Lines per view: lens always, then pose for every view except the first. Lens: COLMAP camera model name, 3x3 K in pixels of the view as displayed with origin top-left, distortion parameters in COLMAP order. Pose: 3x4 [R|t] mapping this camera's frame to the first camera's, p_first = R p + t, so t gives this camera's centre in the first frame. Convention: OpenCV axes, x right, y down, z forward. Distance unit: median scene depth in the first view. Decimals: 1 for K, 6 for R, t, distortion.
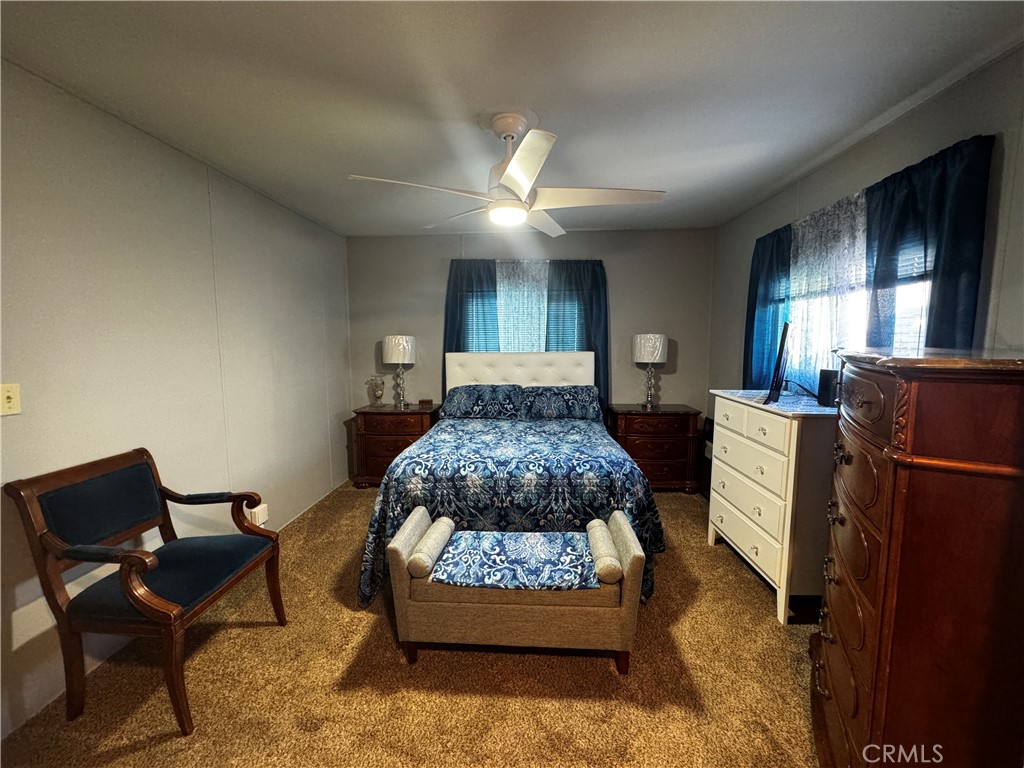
lens RADIAL K [[410.7, 0, 512.0], [0, 410.7, 384.0], [0, 0, 1]] dist [-0.000819, 0.000115]
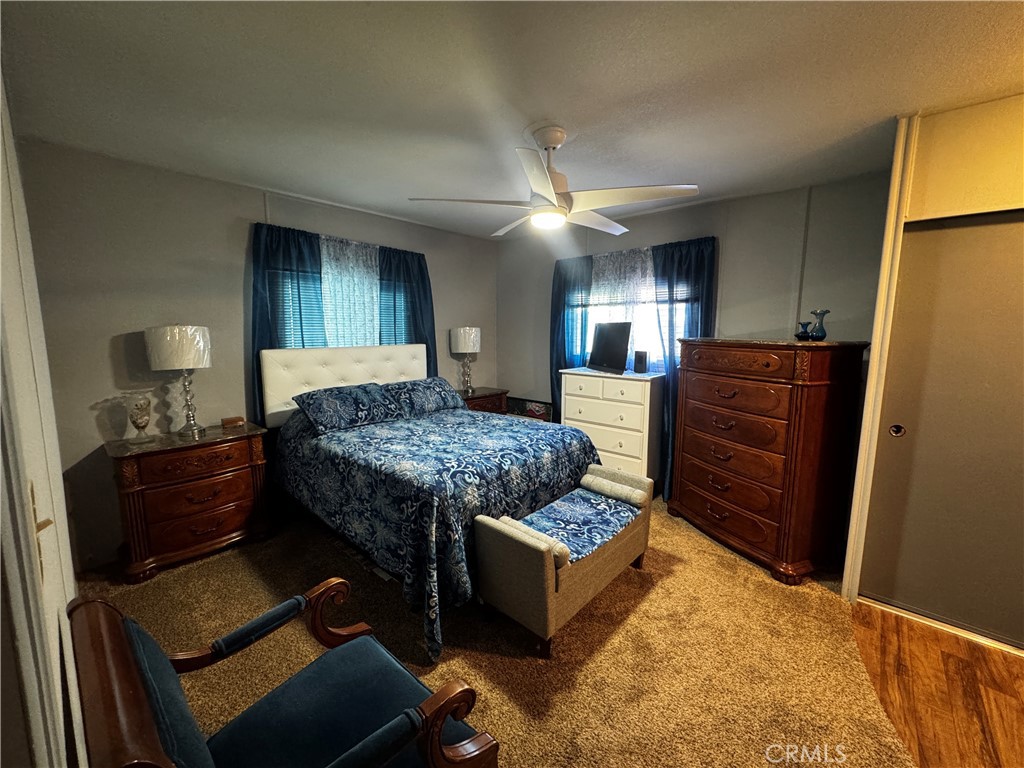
lens RADIAL K [[410.7, 0, 512.0], [0, 410.7, 384.0], [0, 0, 1]] dist [-0.000819, 0.000115]
pose [[0.621126, -0.098277, 0.777524, -0.547110], [0.081131, 0.994839, 0.060934, -0.028709], [-0.779500, 0.025234, 0.625894, 0.228287]]
